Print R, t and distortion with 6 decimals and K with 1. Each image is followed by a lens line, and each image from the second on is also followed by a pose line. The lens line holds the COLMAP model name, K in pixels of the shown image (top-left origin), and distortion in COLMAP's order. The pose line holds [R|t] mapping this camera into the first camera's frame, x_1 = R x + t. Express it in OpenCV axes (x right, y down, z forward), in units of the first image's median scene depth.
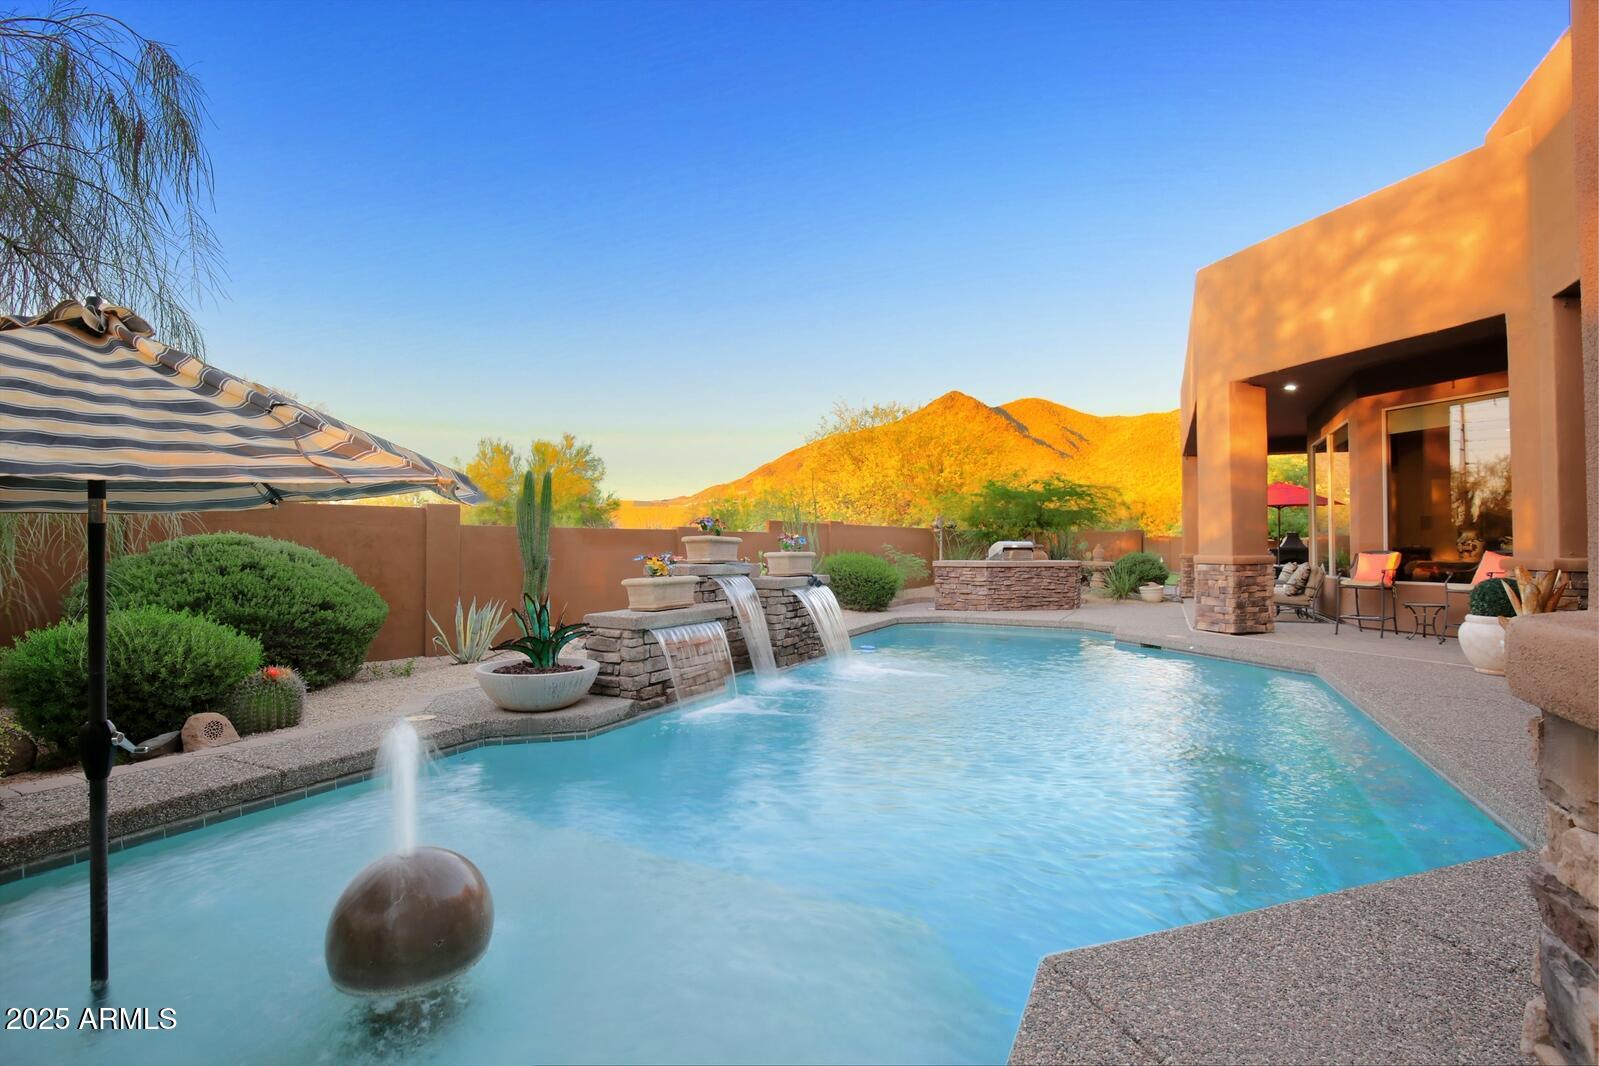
lens RADIAL K [[734.0, 0, 797.0], [0, 734.0, 536.0], [0, 0, 1]] dist [-0.003546, -0.000219]
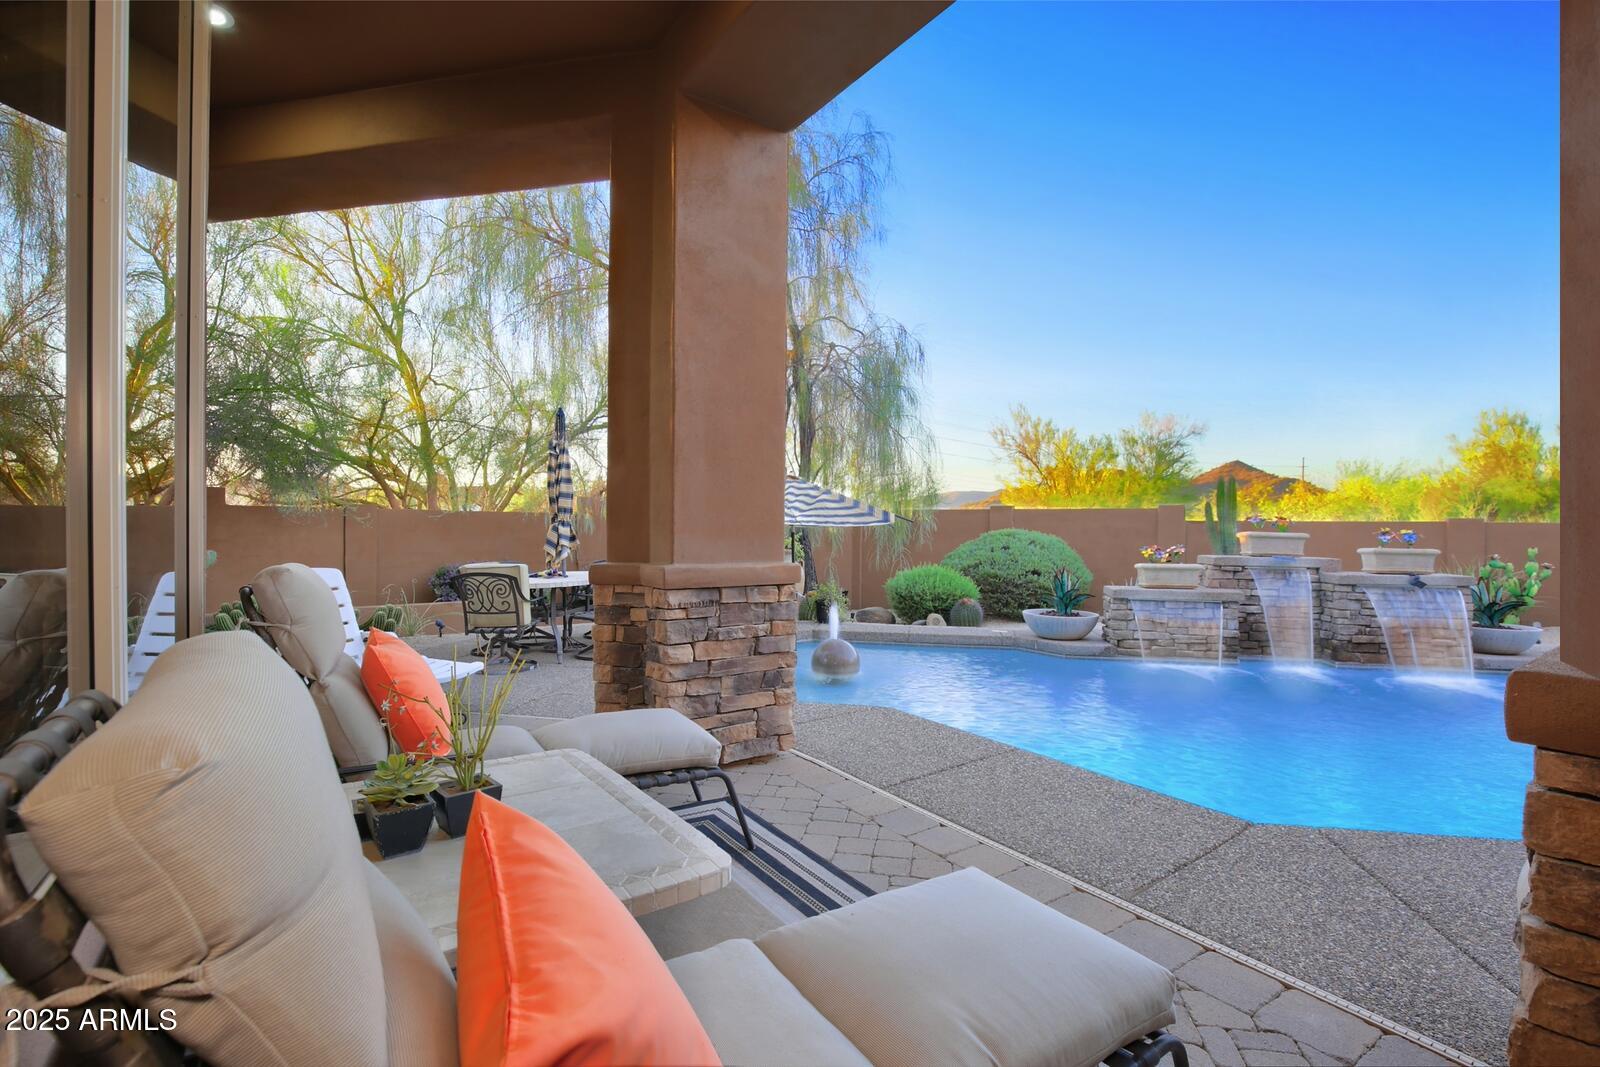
lens RADIAL K [[734.4, 0, 805.3], [0, 734.4, 530.7], [0, 0, 1]] dist [-0.003546, -0.000219]
pose [[0.287427, 0.002655, -0.957799, 0.911143], [0.007298, 0.999961, 0.004962, -0.015294], [0.957775, -0.008416, 0.287396, -0.003186]]
